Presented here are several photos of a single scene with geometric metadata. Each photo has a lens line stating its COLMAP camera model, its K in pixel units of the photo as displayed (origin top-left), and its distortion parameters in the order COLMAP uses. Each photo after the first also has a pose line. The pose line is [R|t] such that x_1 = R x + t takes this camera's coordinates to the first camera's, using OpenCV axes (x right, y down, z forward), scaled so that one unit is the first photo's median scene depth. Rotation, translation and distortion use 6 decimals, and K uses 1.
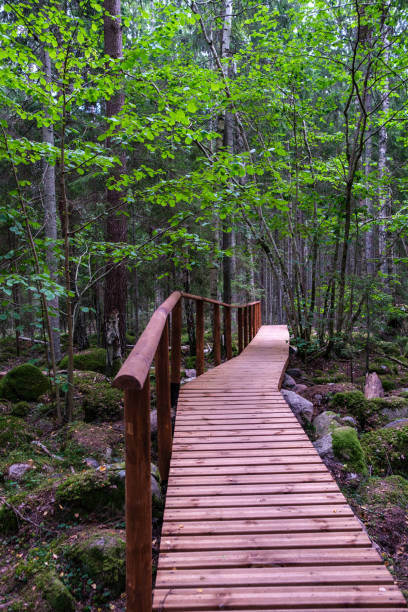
lens RADIAL K [[643.0, 0, 204.0], [0, 643.0, 306.0], [0, 0, 1]] dist [-0.011728, 0.014710]
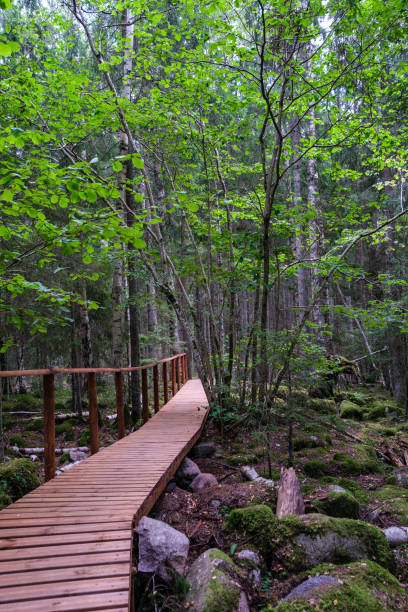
lens RADIAL K [[643.0, 0, 204.0], [0, 643.0, 306.0], [0, 0, 1]] dist [-0.011728, 0.014710]
pose [[0.996080, -0.016778, 0.086855, 0.063872], [0.022799, 0.997369, -0.068810, -0.019150], [-0.085472, 0.070521, 0.993842, 0.162507]]
